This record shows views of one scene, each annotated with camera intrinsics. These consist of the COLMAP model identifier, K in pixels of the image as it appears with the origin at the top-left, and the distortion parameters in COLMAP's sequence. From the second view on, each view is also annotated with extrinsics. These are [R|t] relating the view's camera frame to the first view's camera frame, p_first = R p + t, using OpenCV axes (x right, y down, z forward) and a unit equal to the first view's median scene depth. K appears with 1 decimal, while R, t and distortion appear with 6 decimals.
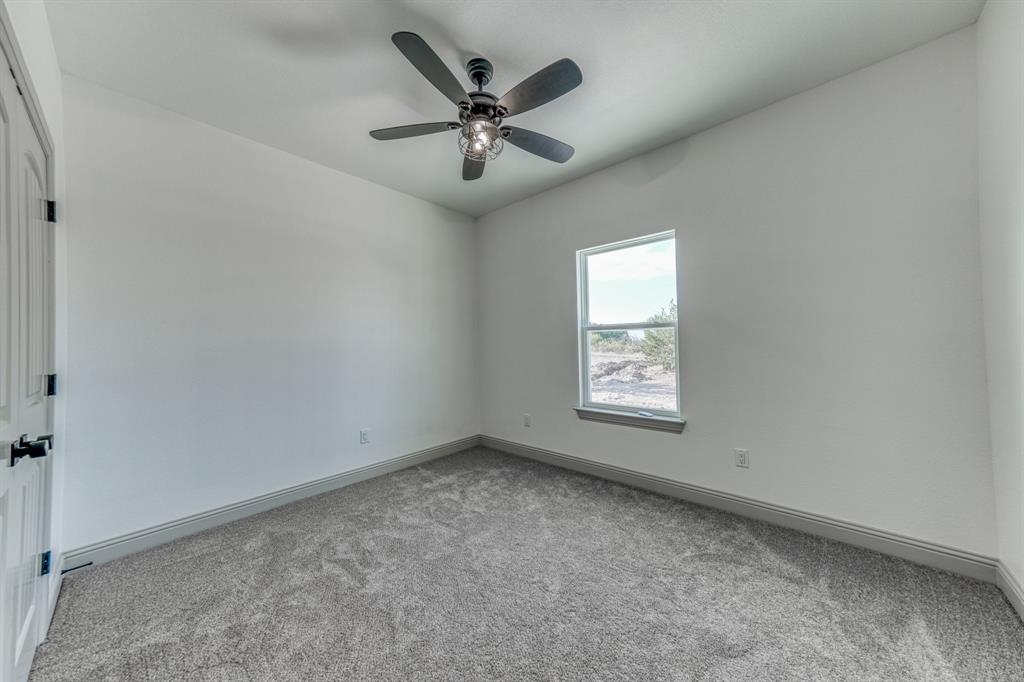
lens RADIAL K [[354.5, 0, 510.5], [0, 354.5, 341.8], [0, 0, 1]] dist [-0.001948, 0.006516]
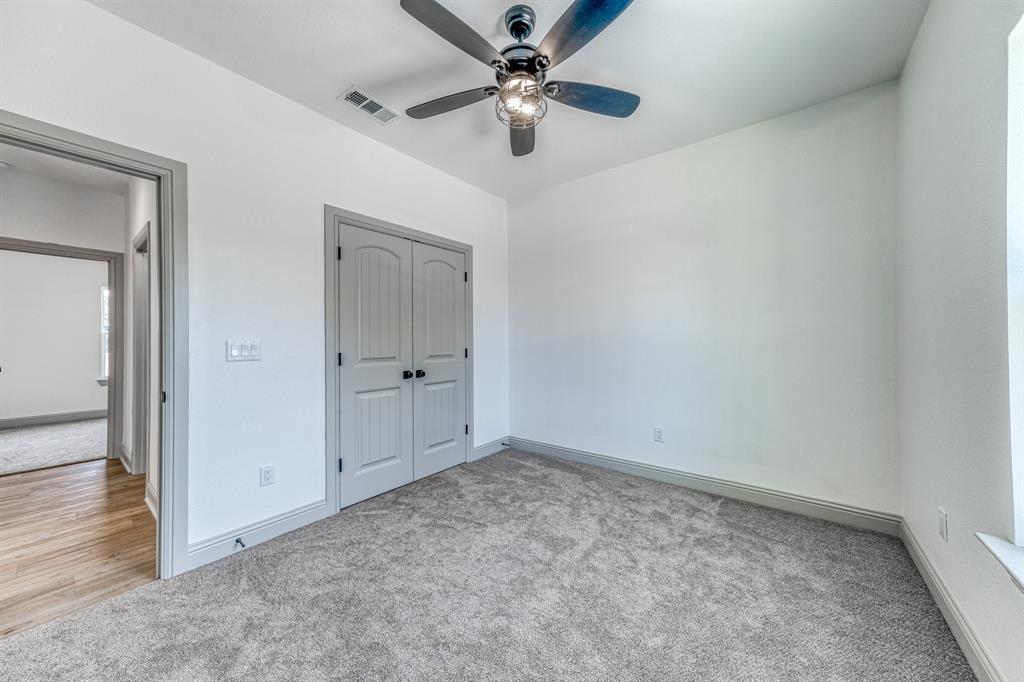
lens RADIAL K [[354.5, 0, 510.5], [0, 354.5, 341.8], [0, 0, 1]] dist [-0.001948, 0.006516]
pose [[0.066973, 0.025054, -0.997440, 0.539500], [0.012909, 0.999579, 0.025974, -0.004267], [0.997671, -0.014616, 0.066622, 0.619412]]
